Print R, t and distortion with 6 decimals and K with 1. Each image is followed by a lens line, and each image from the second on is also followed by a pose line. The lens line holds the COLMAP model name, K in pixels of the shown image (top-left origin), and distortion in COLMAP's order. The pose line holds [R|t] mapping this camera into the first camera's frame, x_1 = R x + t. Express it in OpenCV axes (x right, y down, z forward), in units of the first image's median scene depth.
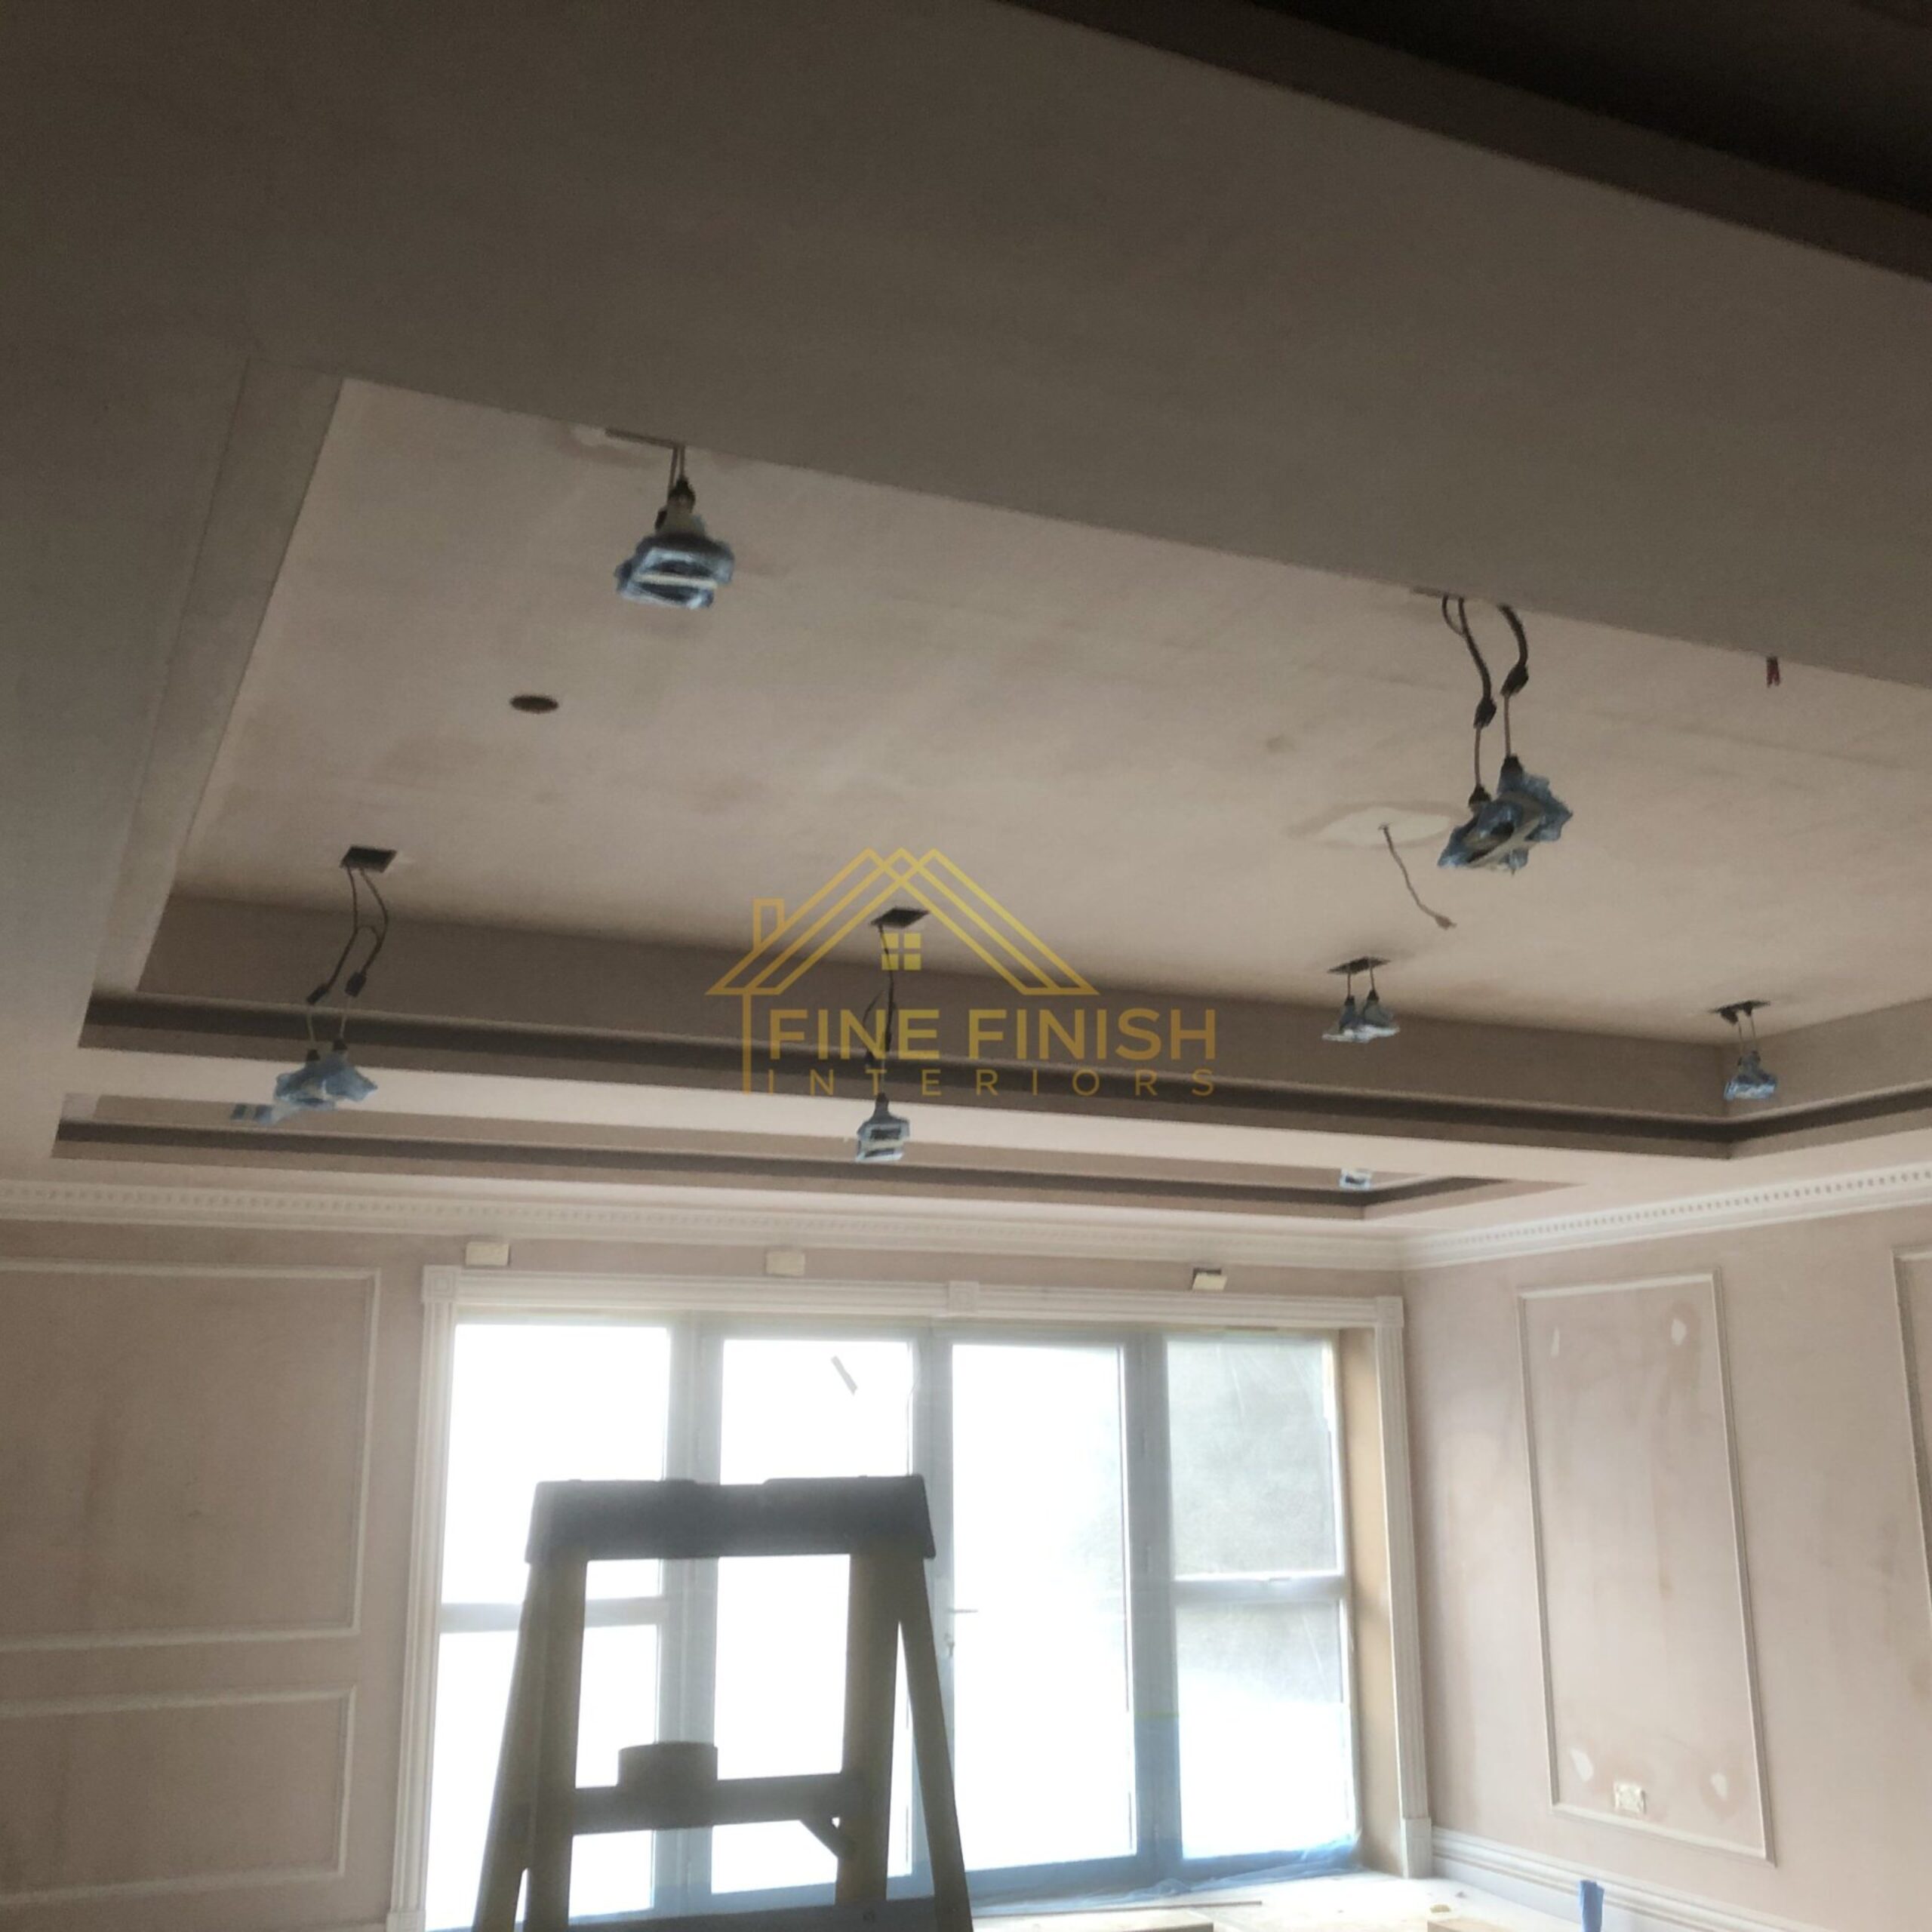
lens RADIAL K [[2078.8, 0, 970.3], [0, 2078.8, 961.2], [0, 0, 1]] dist [0.027479, 0.000000]
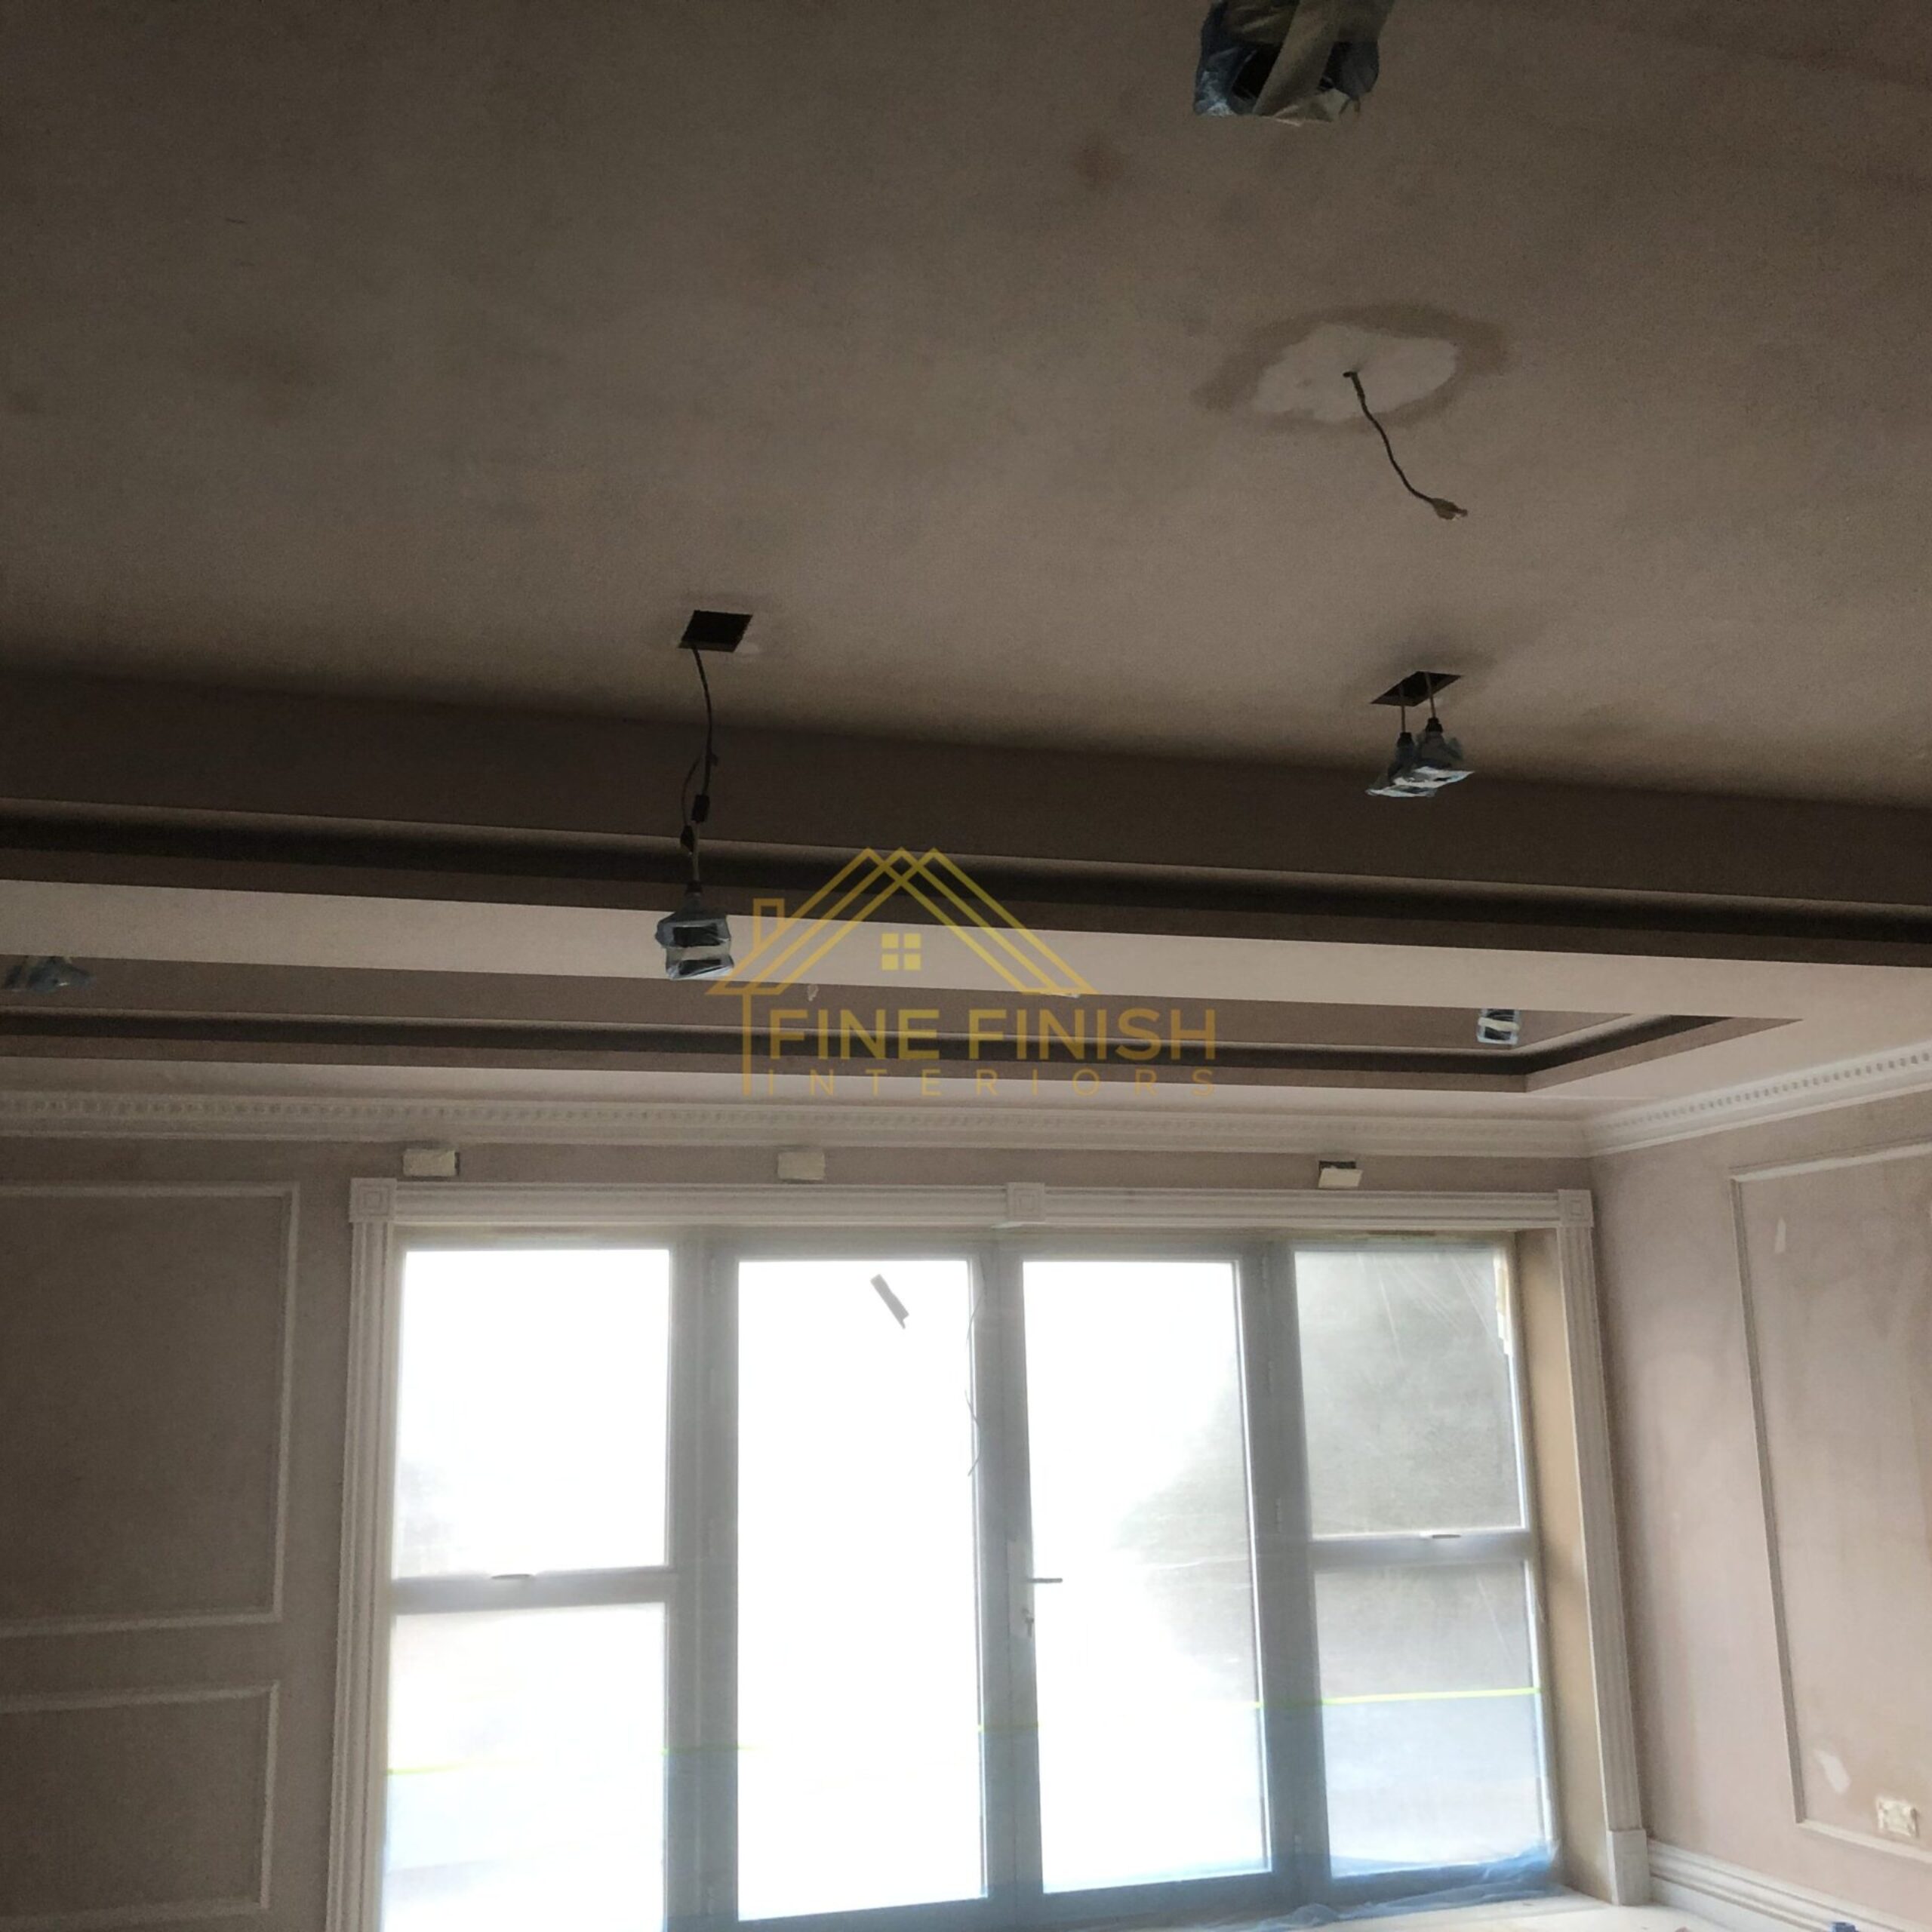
lens RADIAL K [[2078.8, 0, 958.8], [0, 2078.8, 970.4], [0, 0, 1]] dist [0.027479, 0.000000]
pose [[0.990807, -0.044522, -0.127748, 0.079334], [0.048365, 0.998461, 0.027137, 0.046843], [0.126343, -0.033066, 0.991435, 0.186319]]
